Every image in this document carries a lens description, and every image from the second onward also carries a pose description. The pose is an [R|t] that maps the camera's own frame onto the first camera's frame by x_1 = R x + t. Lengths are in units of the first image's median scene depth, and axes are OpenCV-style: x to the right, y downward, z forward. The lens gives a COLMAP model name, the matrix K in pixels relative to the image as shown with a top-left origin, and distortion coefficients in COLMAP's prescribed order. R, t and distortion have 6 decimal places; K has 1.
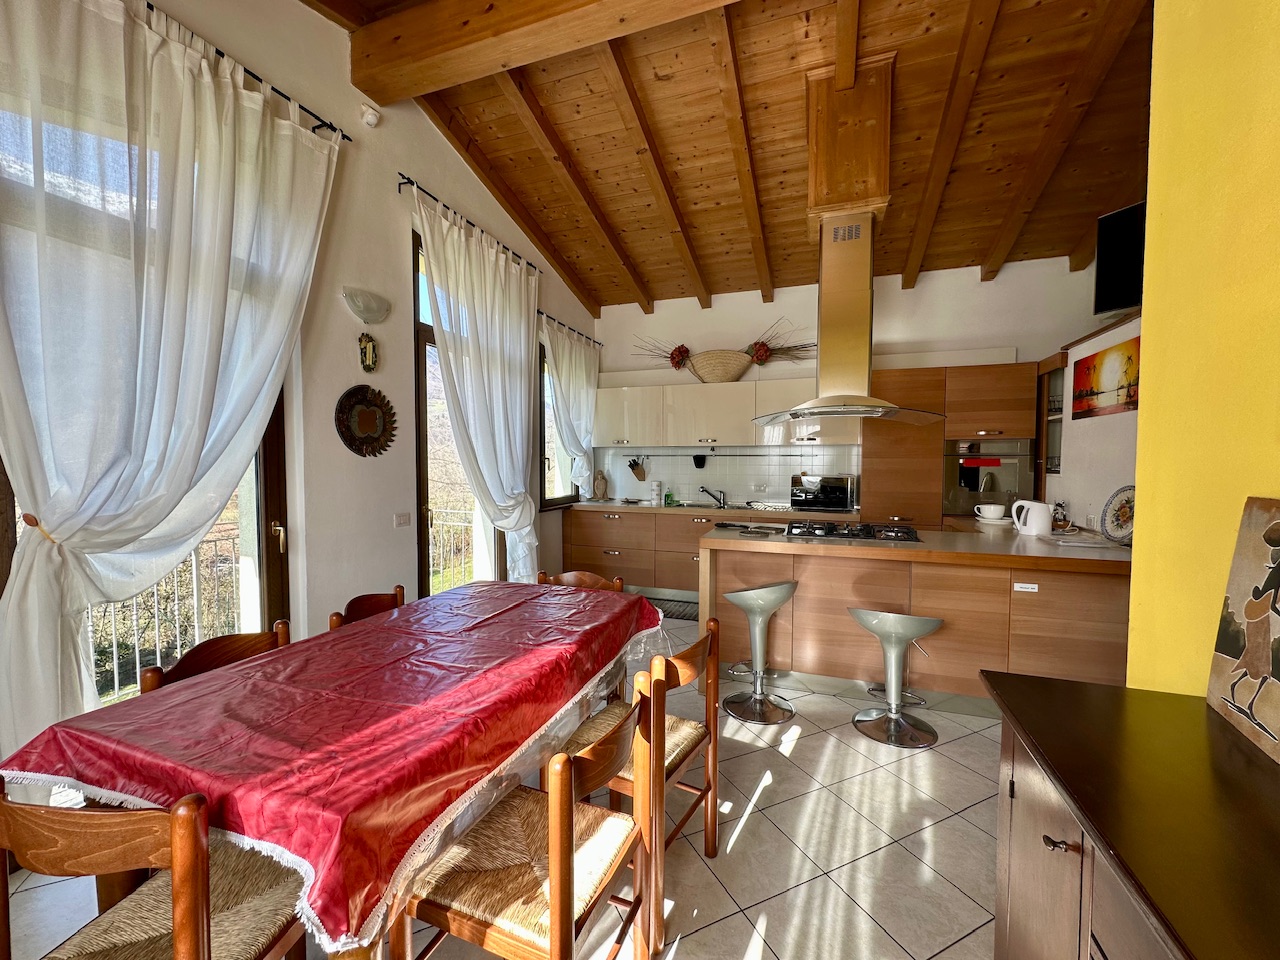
lens RADIAL K [[510.3, 0, 644.3], [0, 510.3, 478.8], [0, 0, 1]] dist [-0.002029, -0.000006]
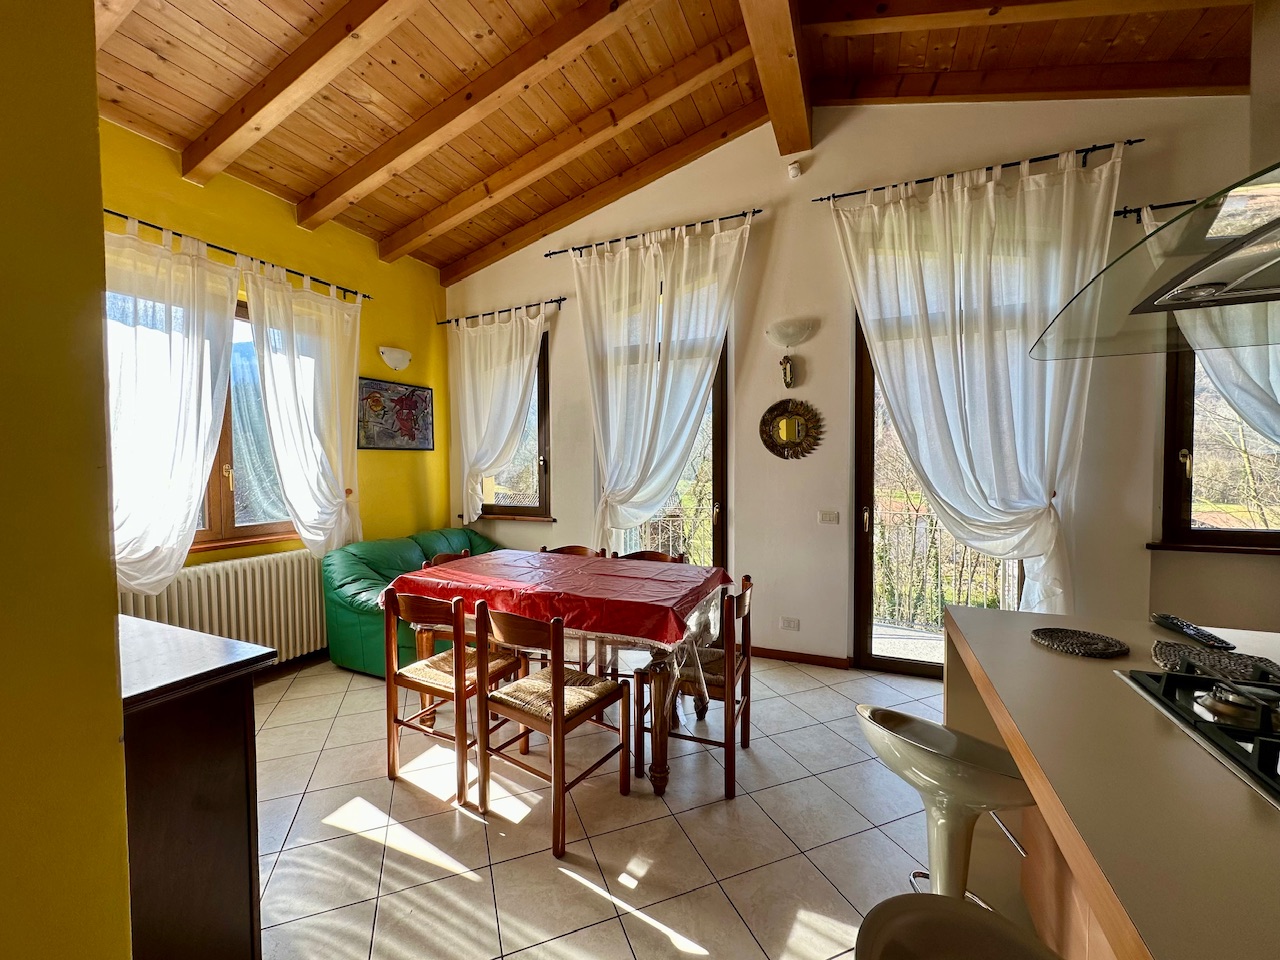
lens RADIAL K [[513.2, 0, 637.9], [0, 513.2, 480.2], [0, 0, 1]] dist [-0.000102, 0.000173]
pose [[-0.073457, 0.029730, -0.996855, 0.673105], [-0.033364, 0.998923, 0.032250, -0.020878], [0.996740, 0.035628, -0.072386, 0.731884]]
